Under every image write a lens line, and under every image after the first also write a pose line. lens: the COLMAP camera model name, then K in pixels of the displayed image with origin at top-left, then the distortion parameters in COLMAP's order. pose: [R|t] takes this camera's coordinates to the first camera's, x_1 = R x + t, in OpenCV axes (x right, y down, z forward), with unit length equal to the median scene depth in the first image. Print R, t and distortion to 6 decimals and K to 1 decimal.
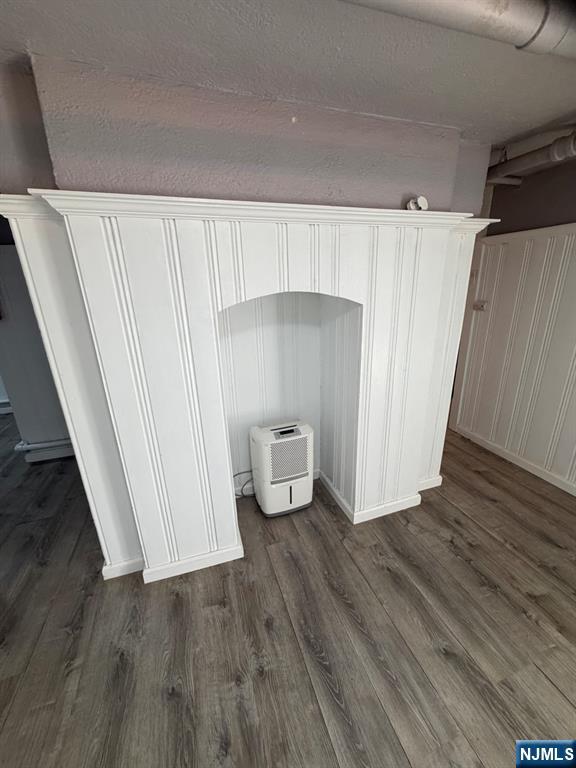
lens RADIAL K [[306.5, 0, 289.1], [0, 306.5, 383.6], [0, 0, 1]] dist [-0.001032, 0.000146]
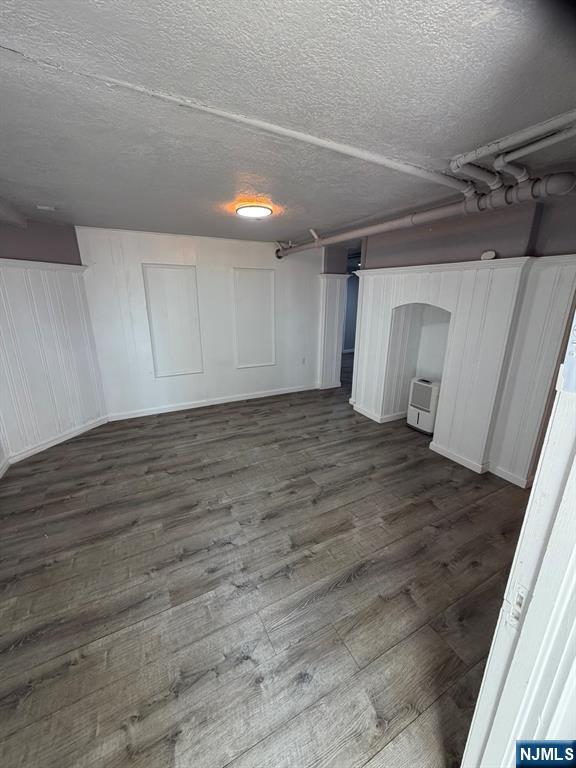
lens RADIAL K [[306.5, 0, 291.6], [0, 306.5, 380.5], [0, 0, 1]] dist [-0.001032, 0.000146]
pose [[0.168608, 0.297111, -0.939839, 2.146208], [-0.321963, 0.917790, 0.232380, -0.014982], [0.931617, 0.263413, 0.250405, -0.251707]]
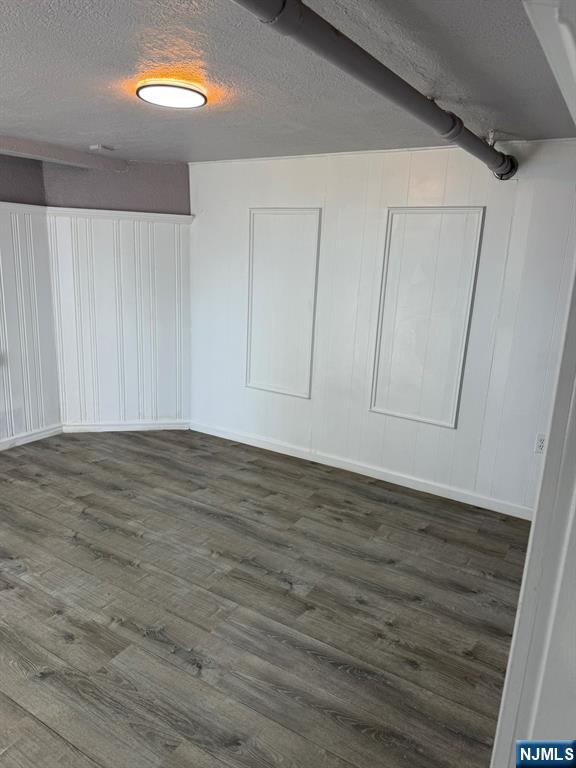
lens RADIAL K [[550.3, 0, 286.0], [0, 550.3, 379.0], [0, 0, 1]] dist [0.037300, -0.042924]
pose [[-0.772162, 0.142120, -0.619329, 1.076163], [-0.217692, 0.856518, 0.467960, -0.554576], [0.596973, 0.496164, -0.630432, 1.399352]]
